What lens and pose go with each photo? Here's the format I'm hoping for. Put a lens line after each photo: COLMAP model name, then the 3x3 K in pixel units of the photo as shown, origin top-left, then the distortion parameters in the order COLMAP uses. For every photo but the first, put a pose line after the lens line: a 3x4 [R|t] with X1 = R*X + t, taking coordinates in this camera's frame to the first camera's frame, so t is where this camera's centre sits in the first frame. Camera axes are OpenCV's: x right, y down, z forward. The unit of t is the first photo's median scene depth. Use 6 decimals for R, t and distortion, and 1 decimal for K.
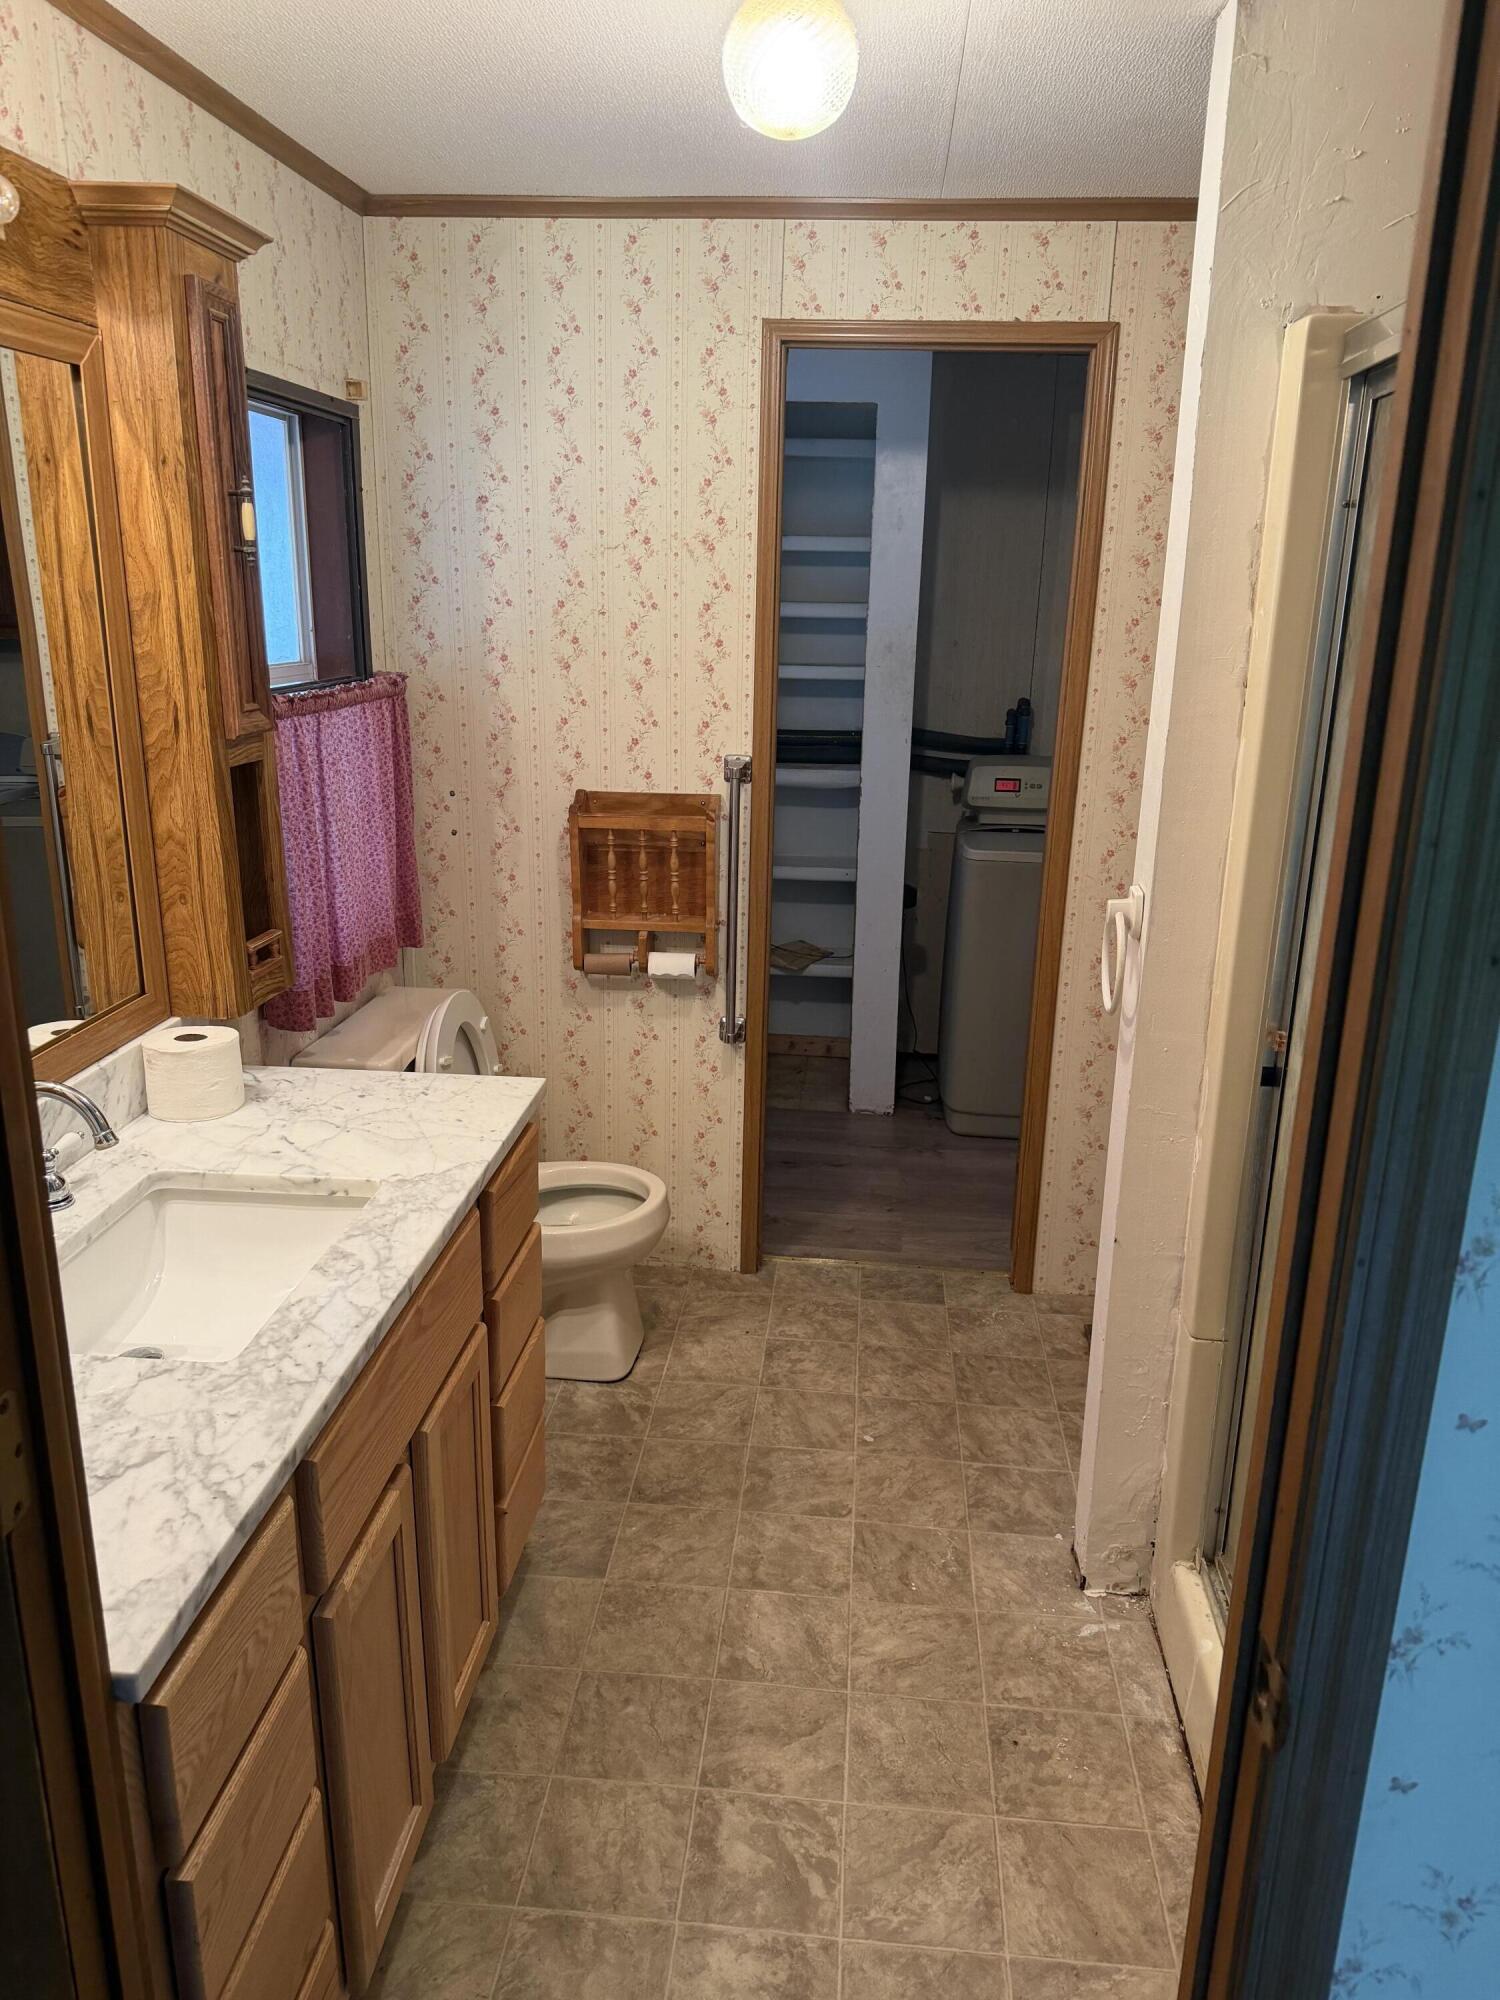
lens RADIAL K [[1393.1, 0, 753.3], [0, 1393.1, 1002.6], [0, 0, 1]] dist [0.037765, -0.055887]
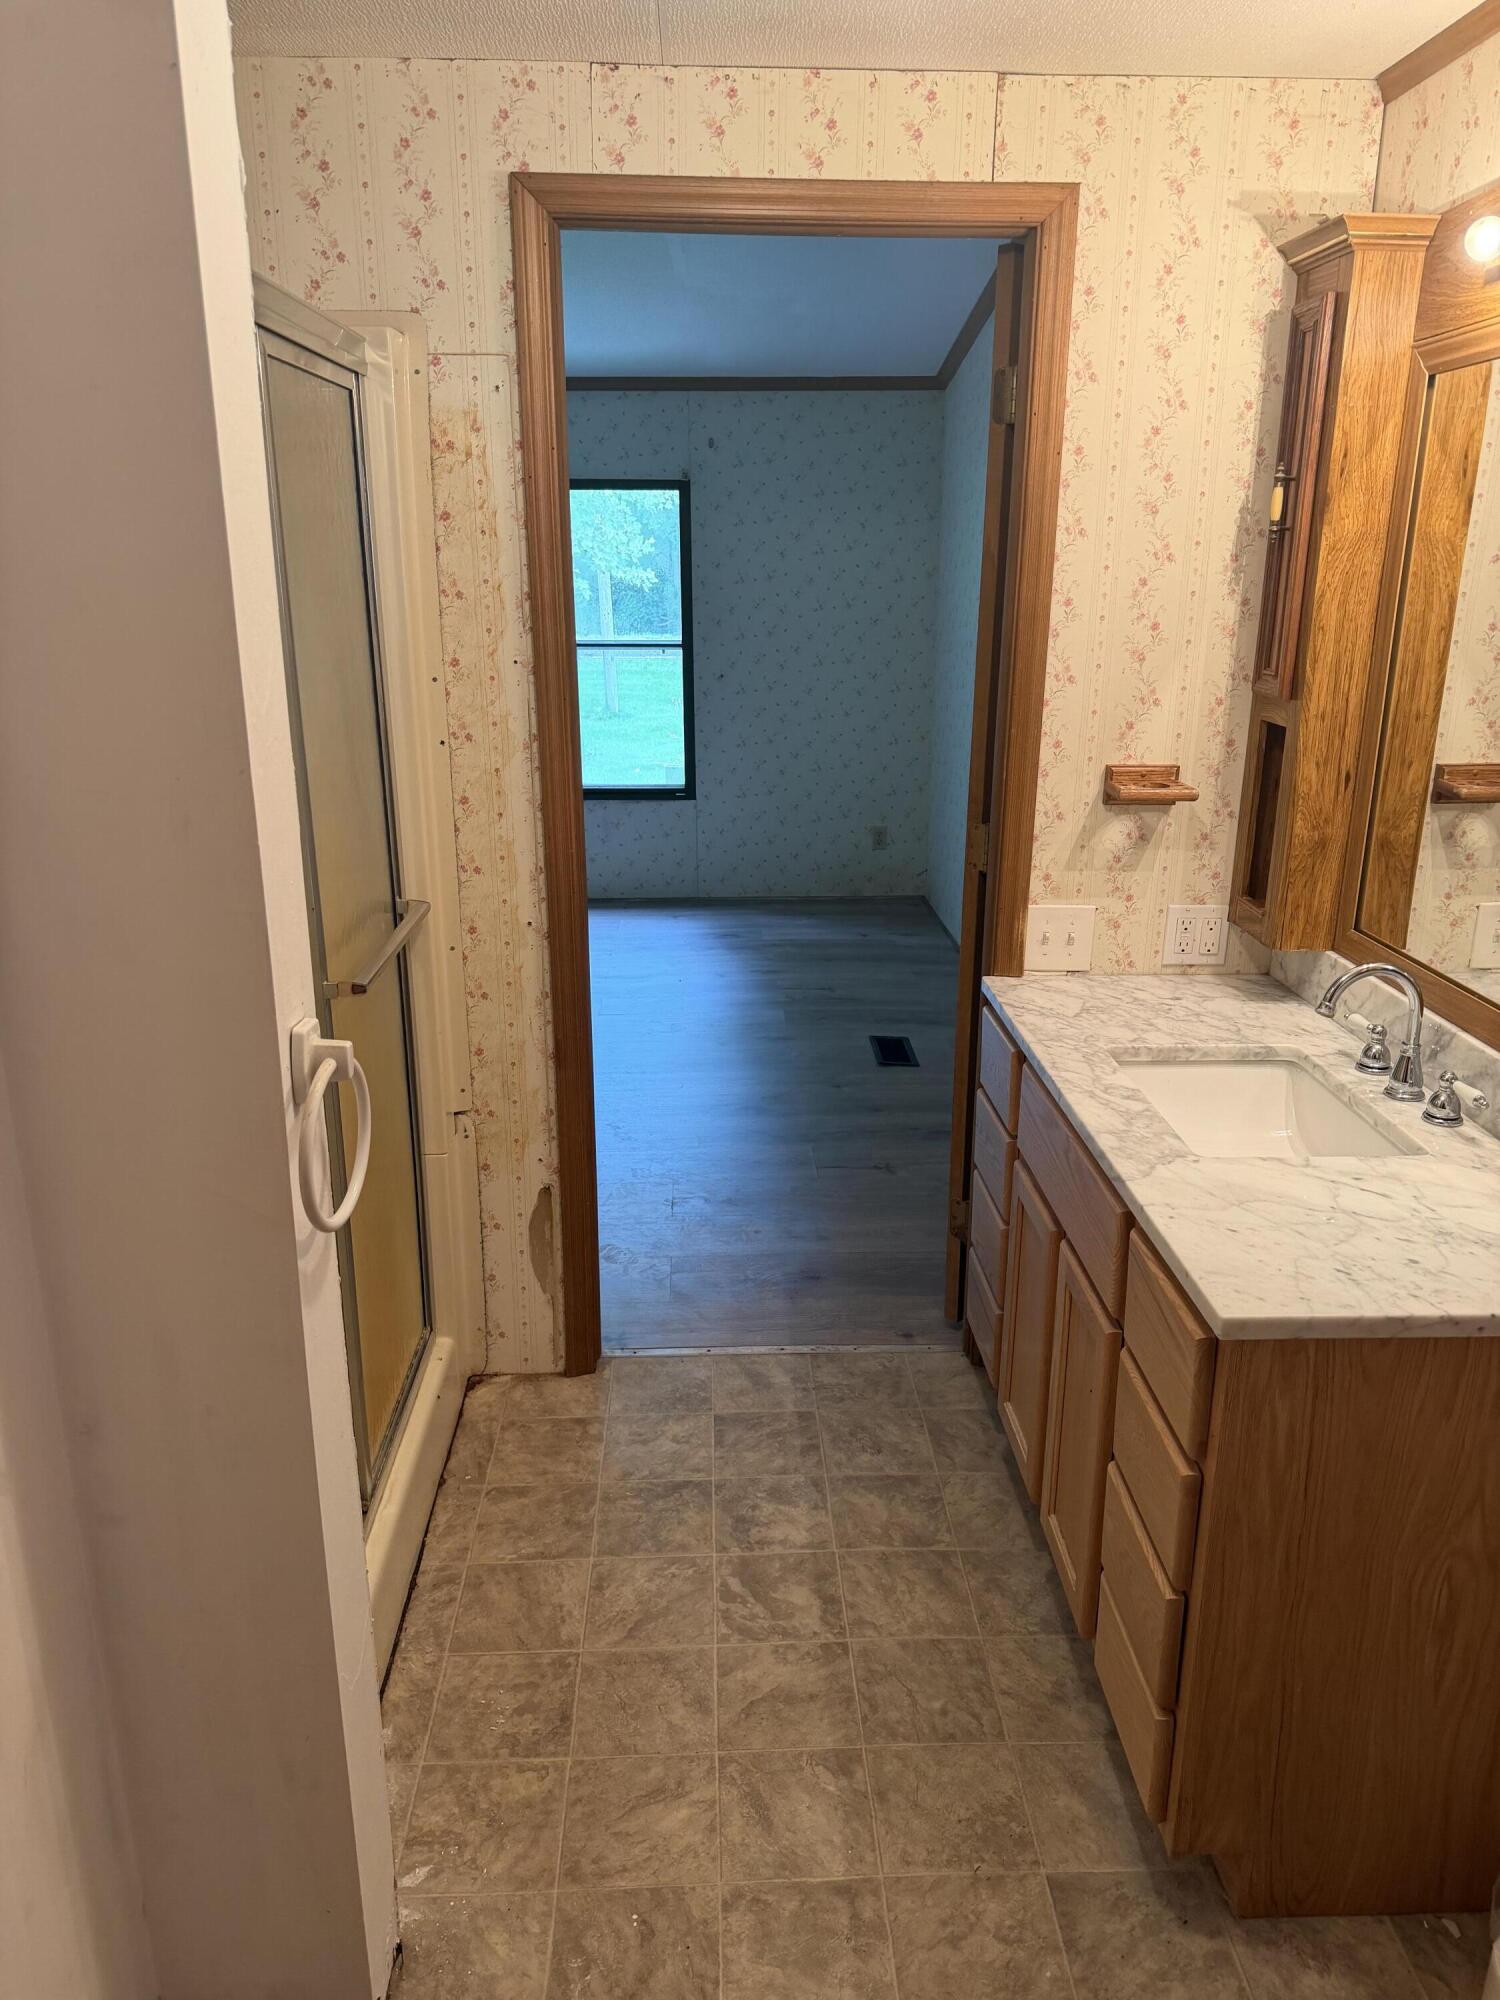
lens RADIAL K [[1393.1, 0, 751.2], [0, 1393.1, 986.8], [0, 0, 1]] dist [0.037765, -0.055887]
pose [[-0.992176, 0.015834, -0.123841, 0.163734], [-0.054218, 0.838864, 0.541634, -0.465973], [0.112462, 0.544110, -0.831442, 1.615294]]
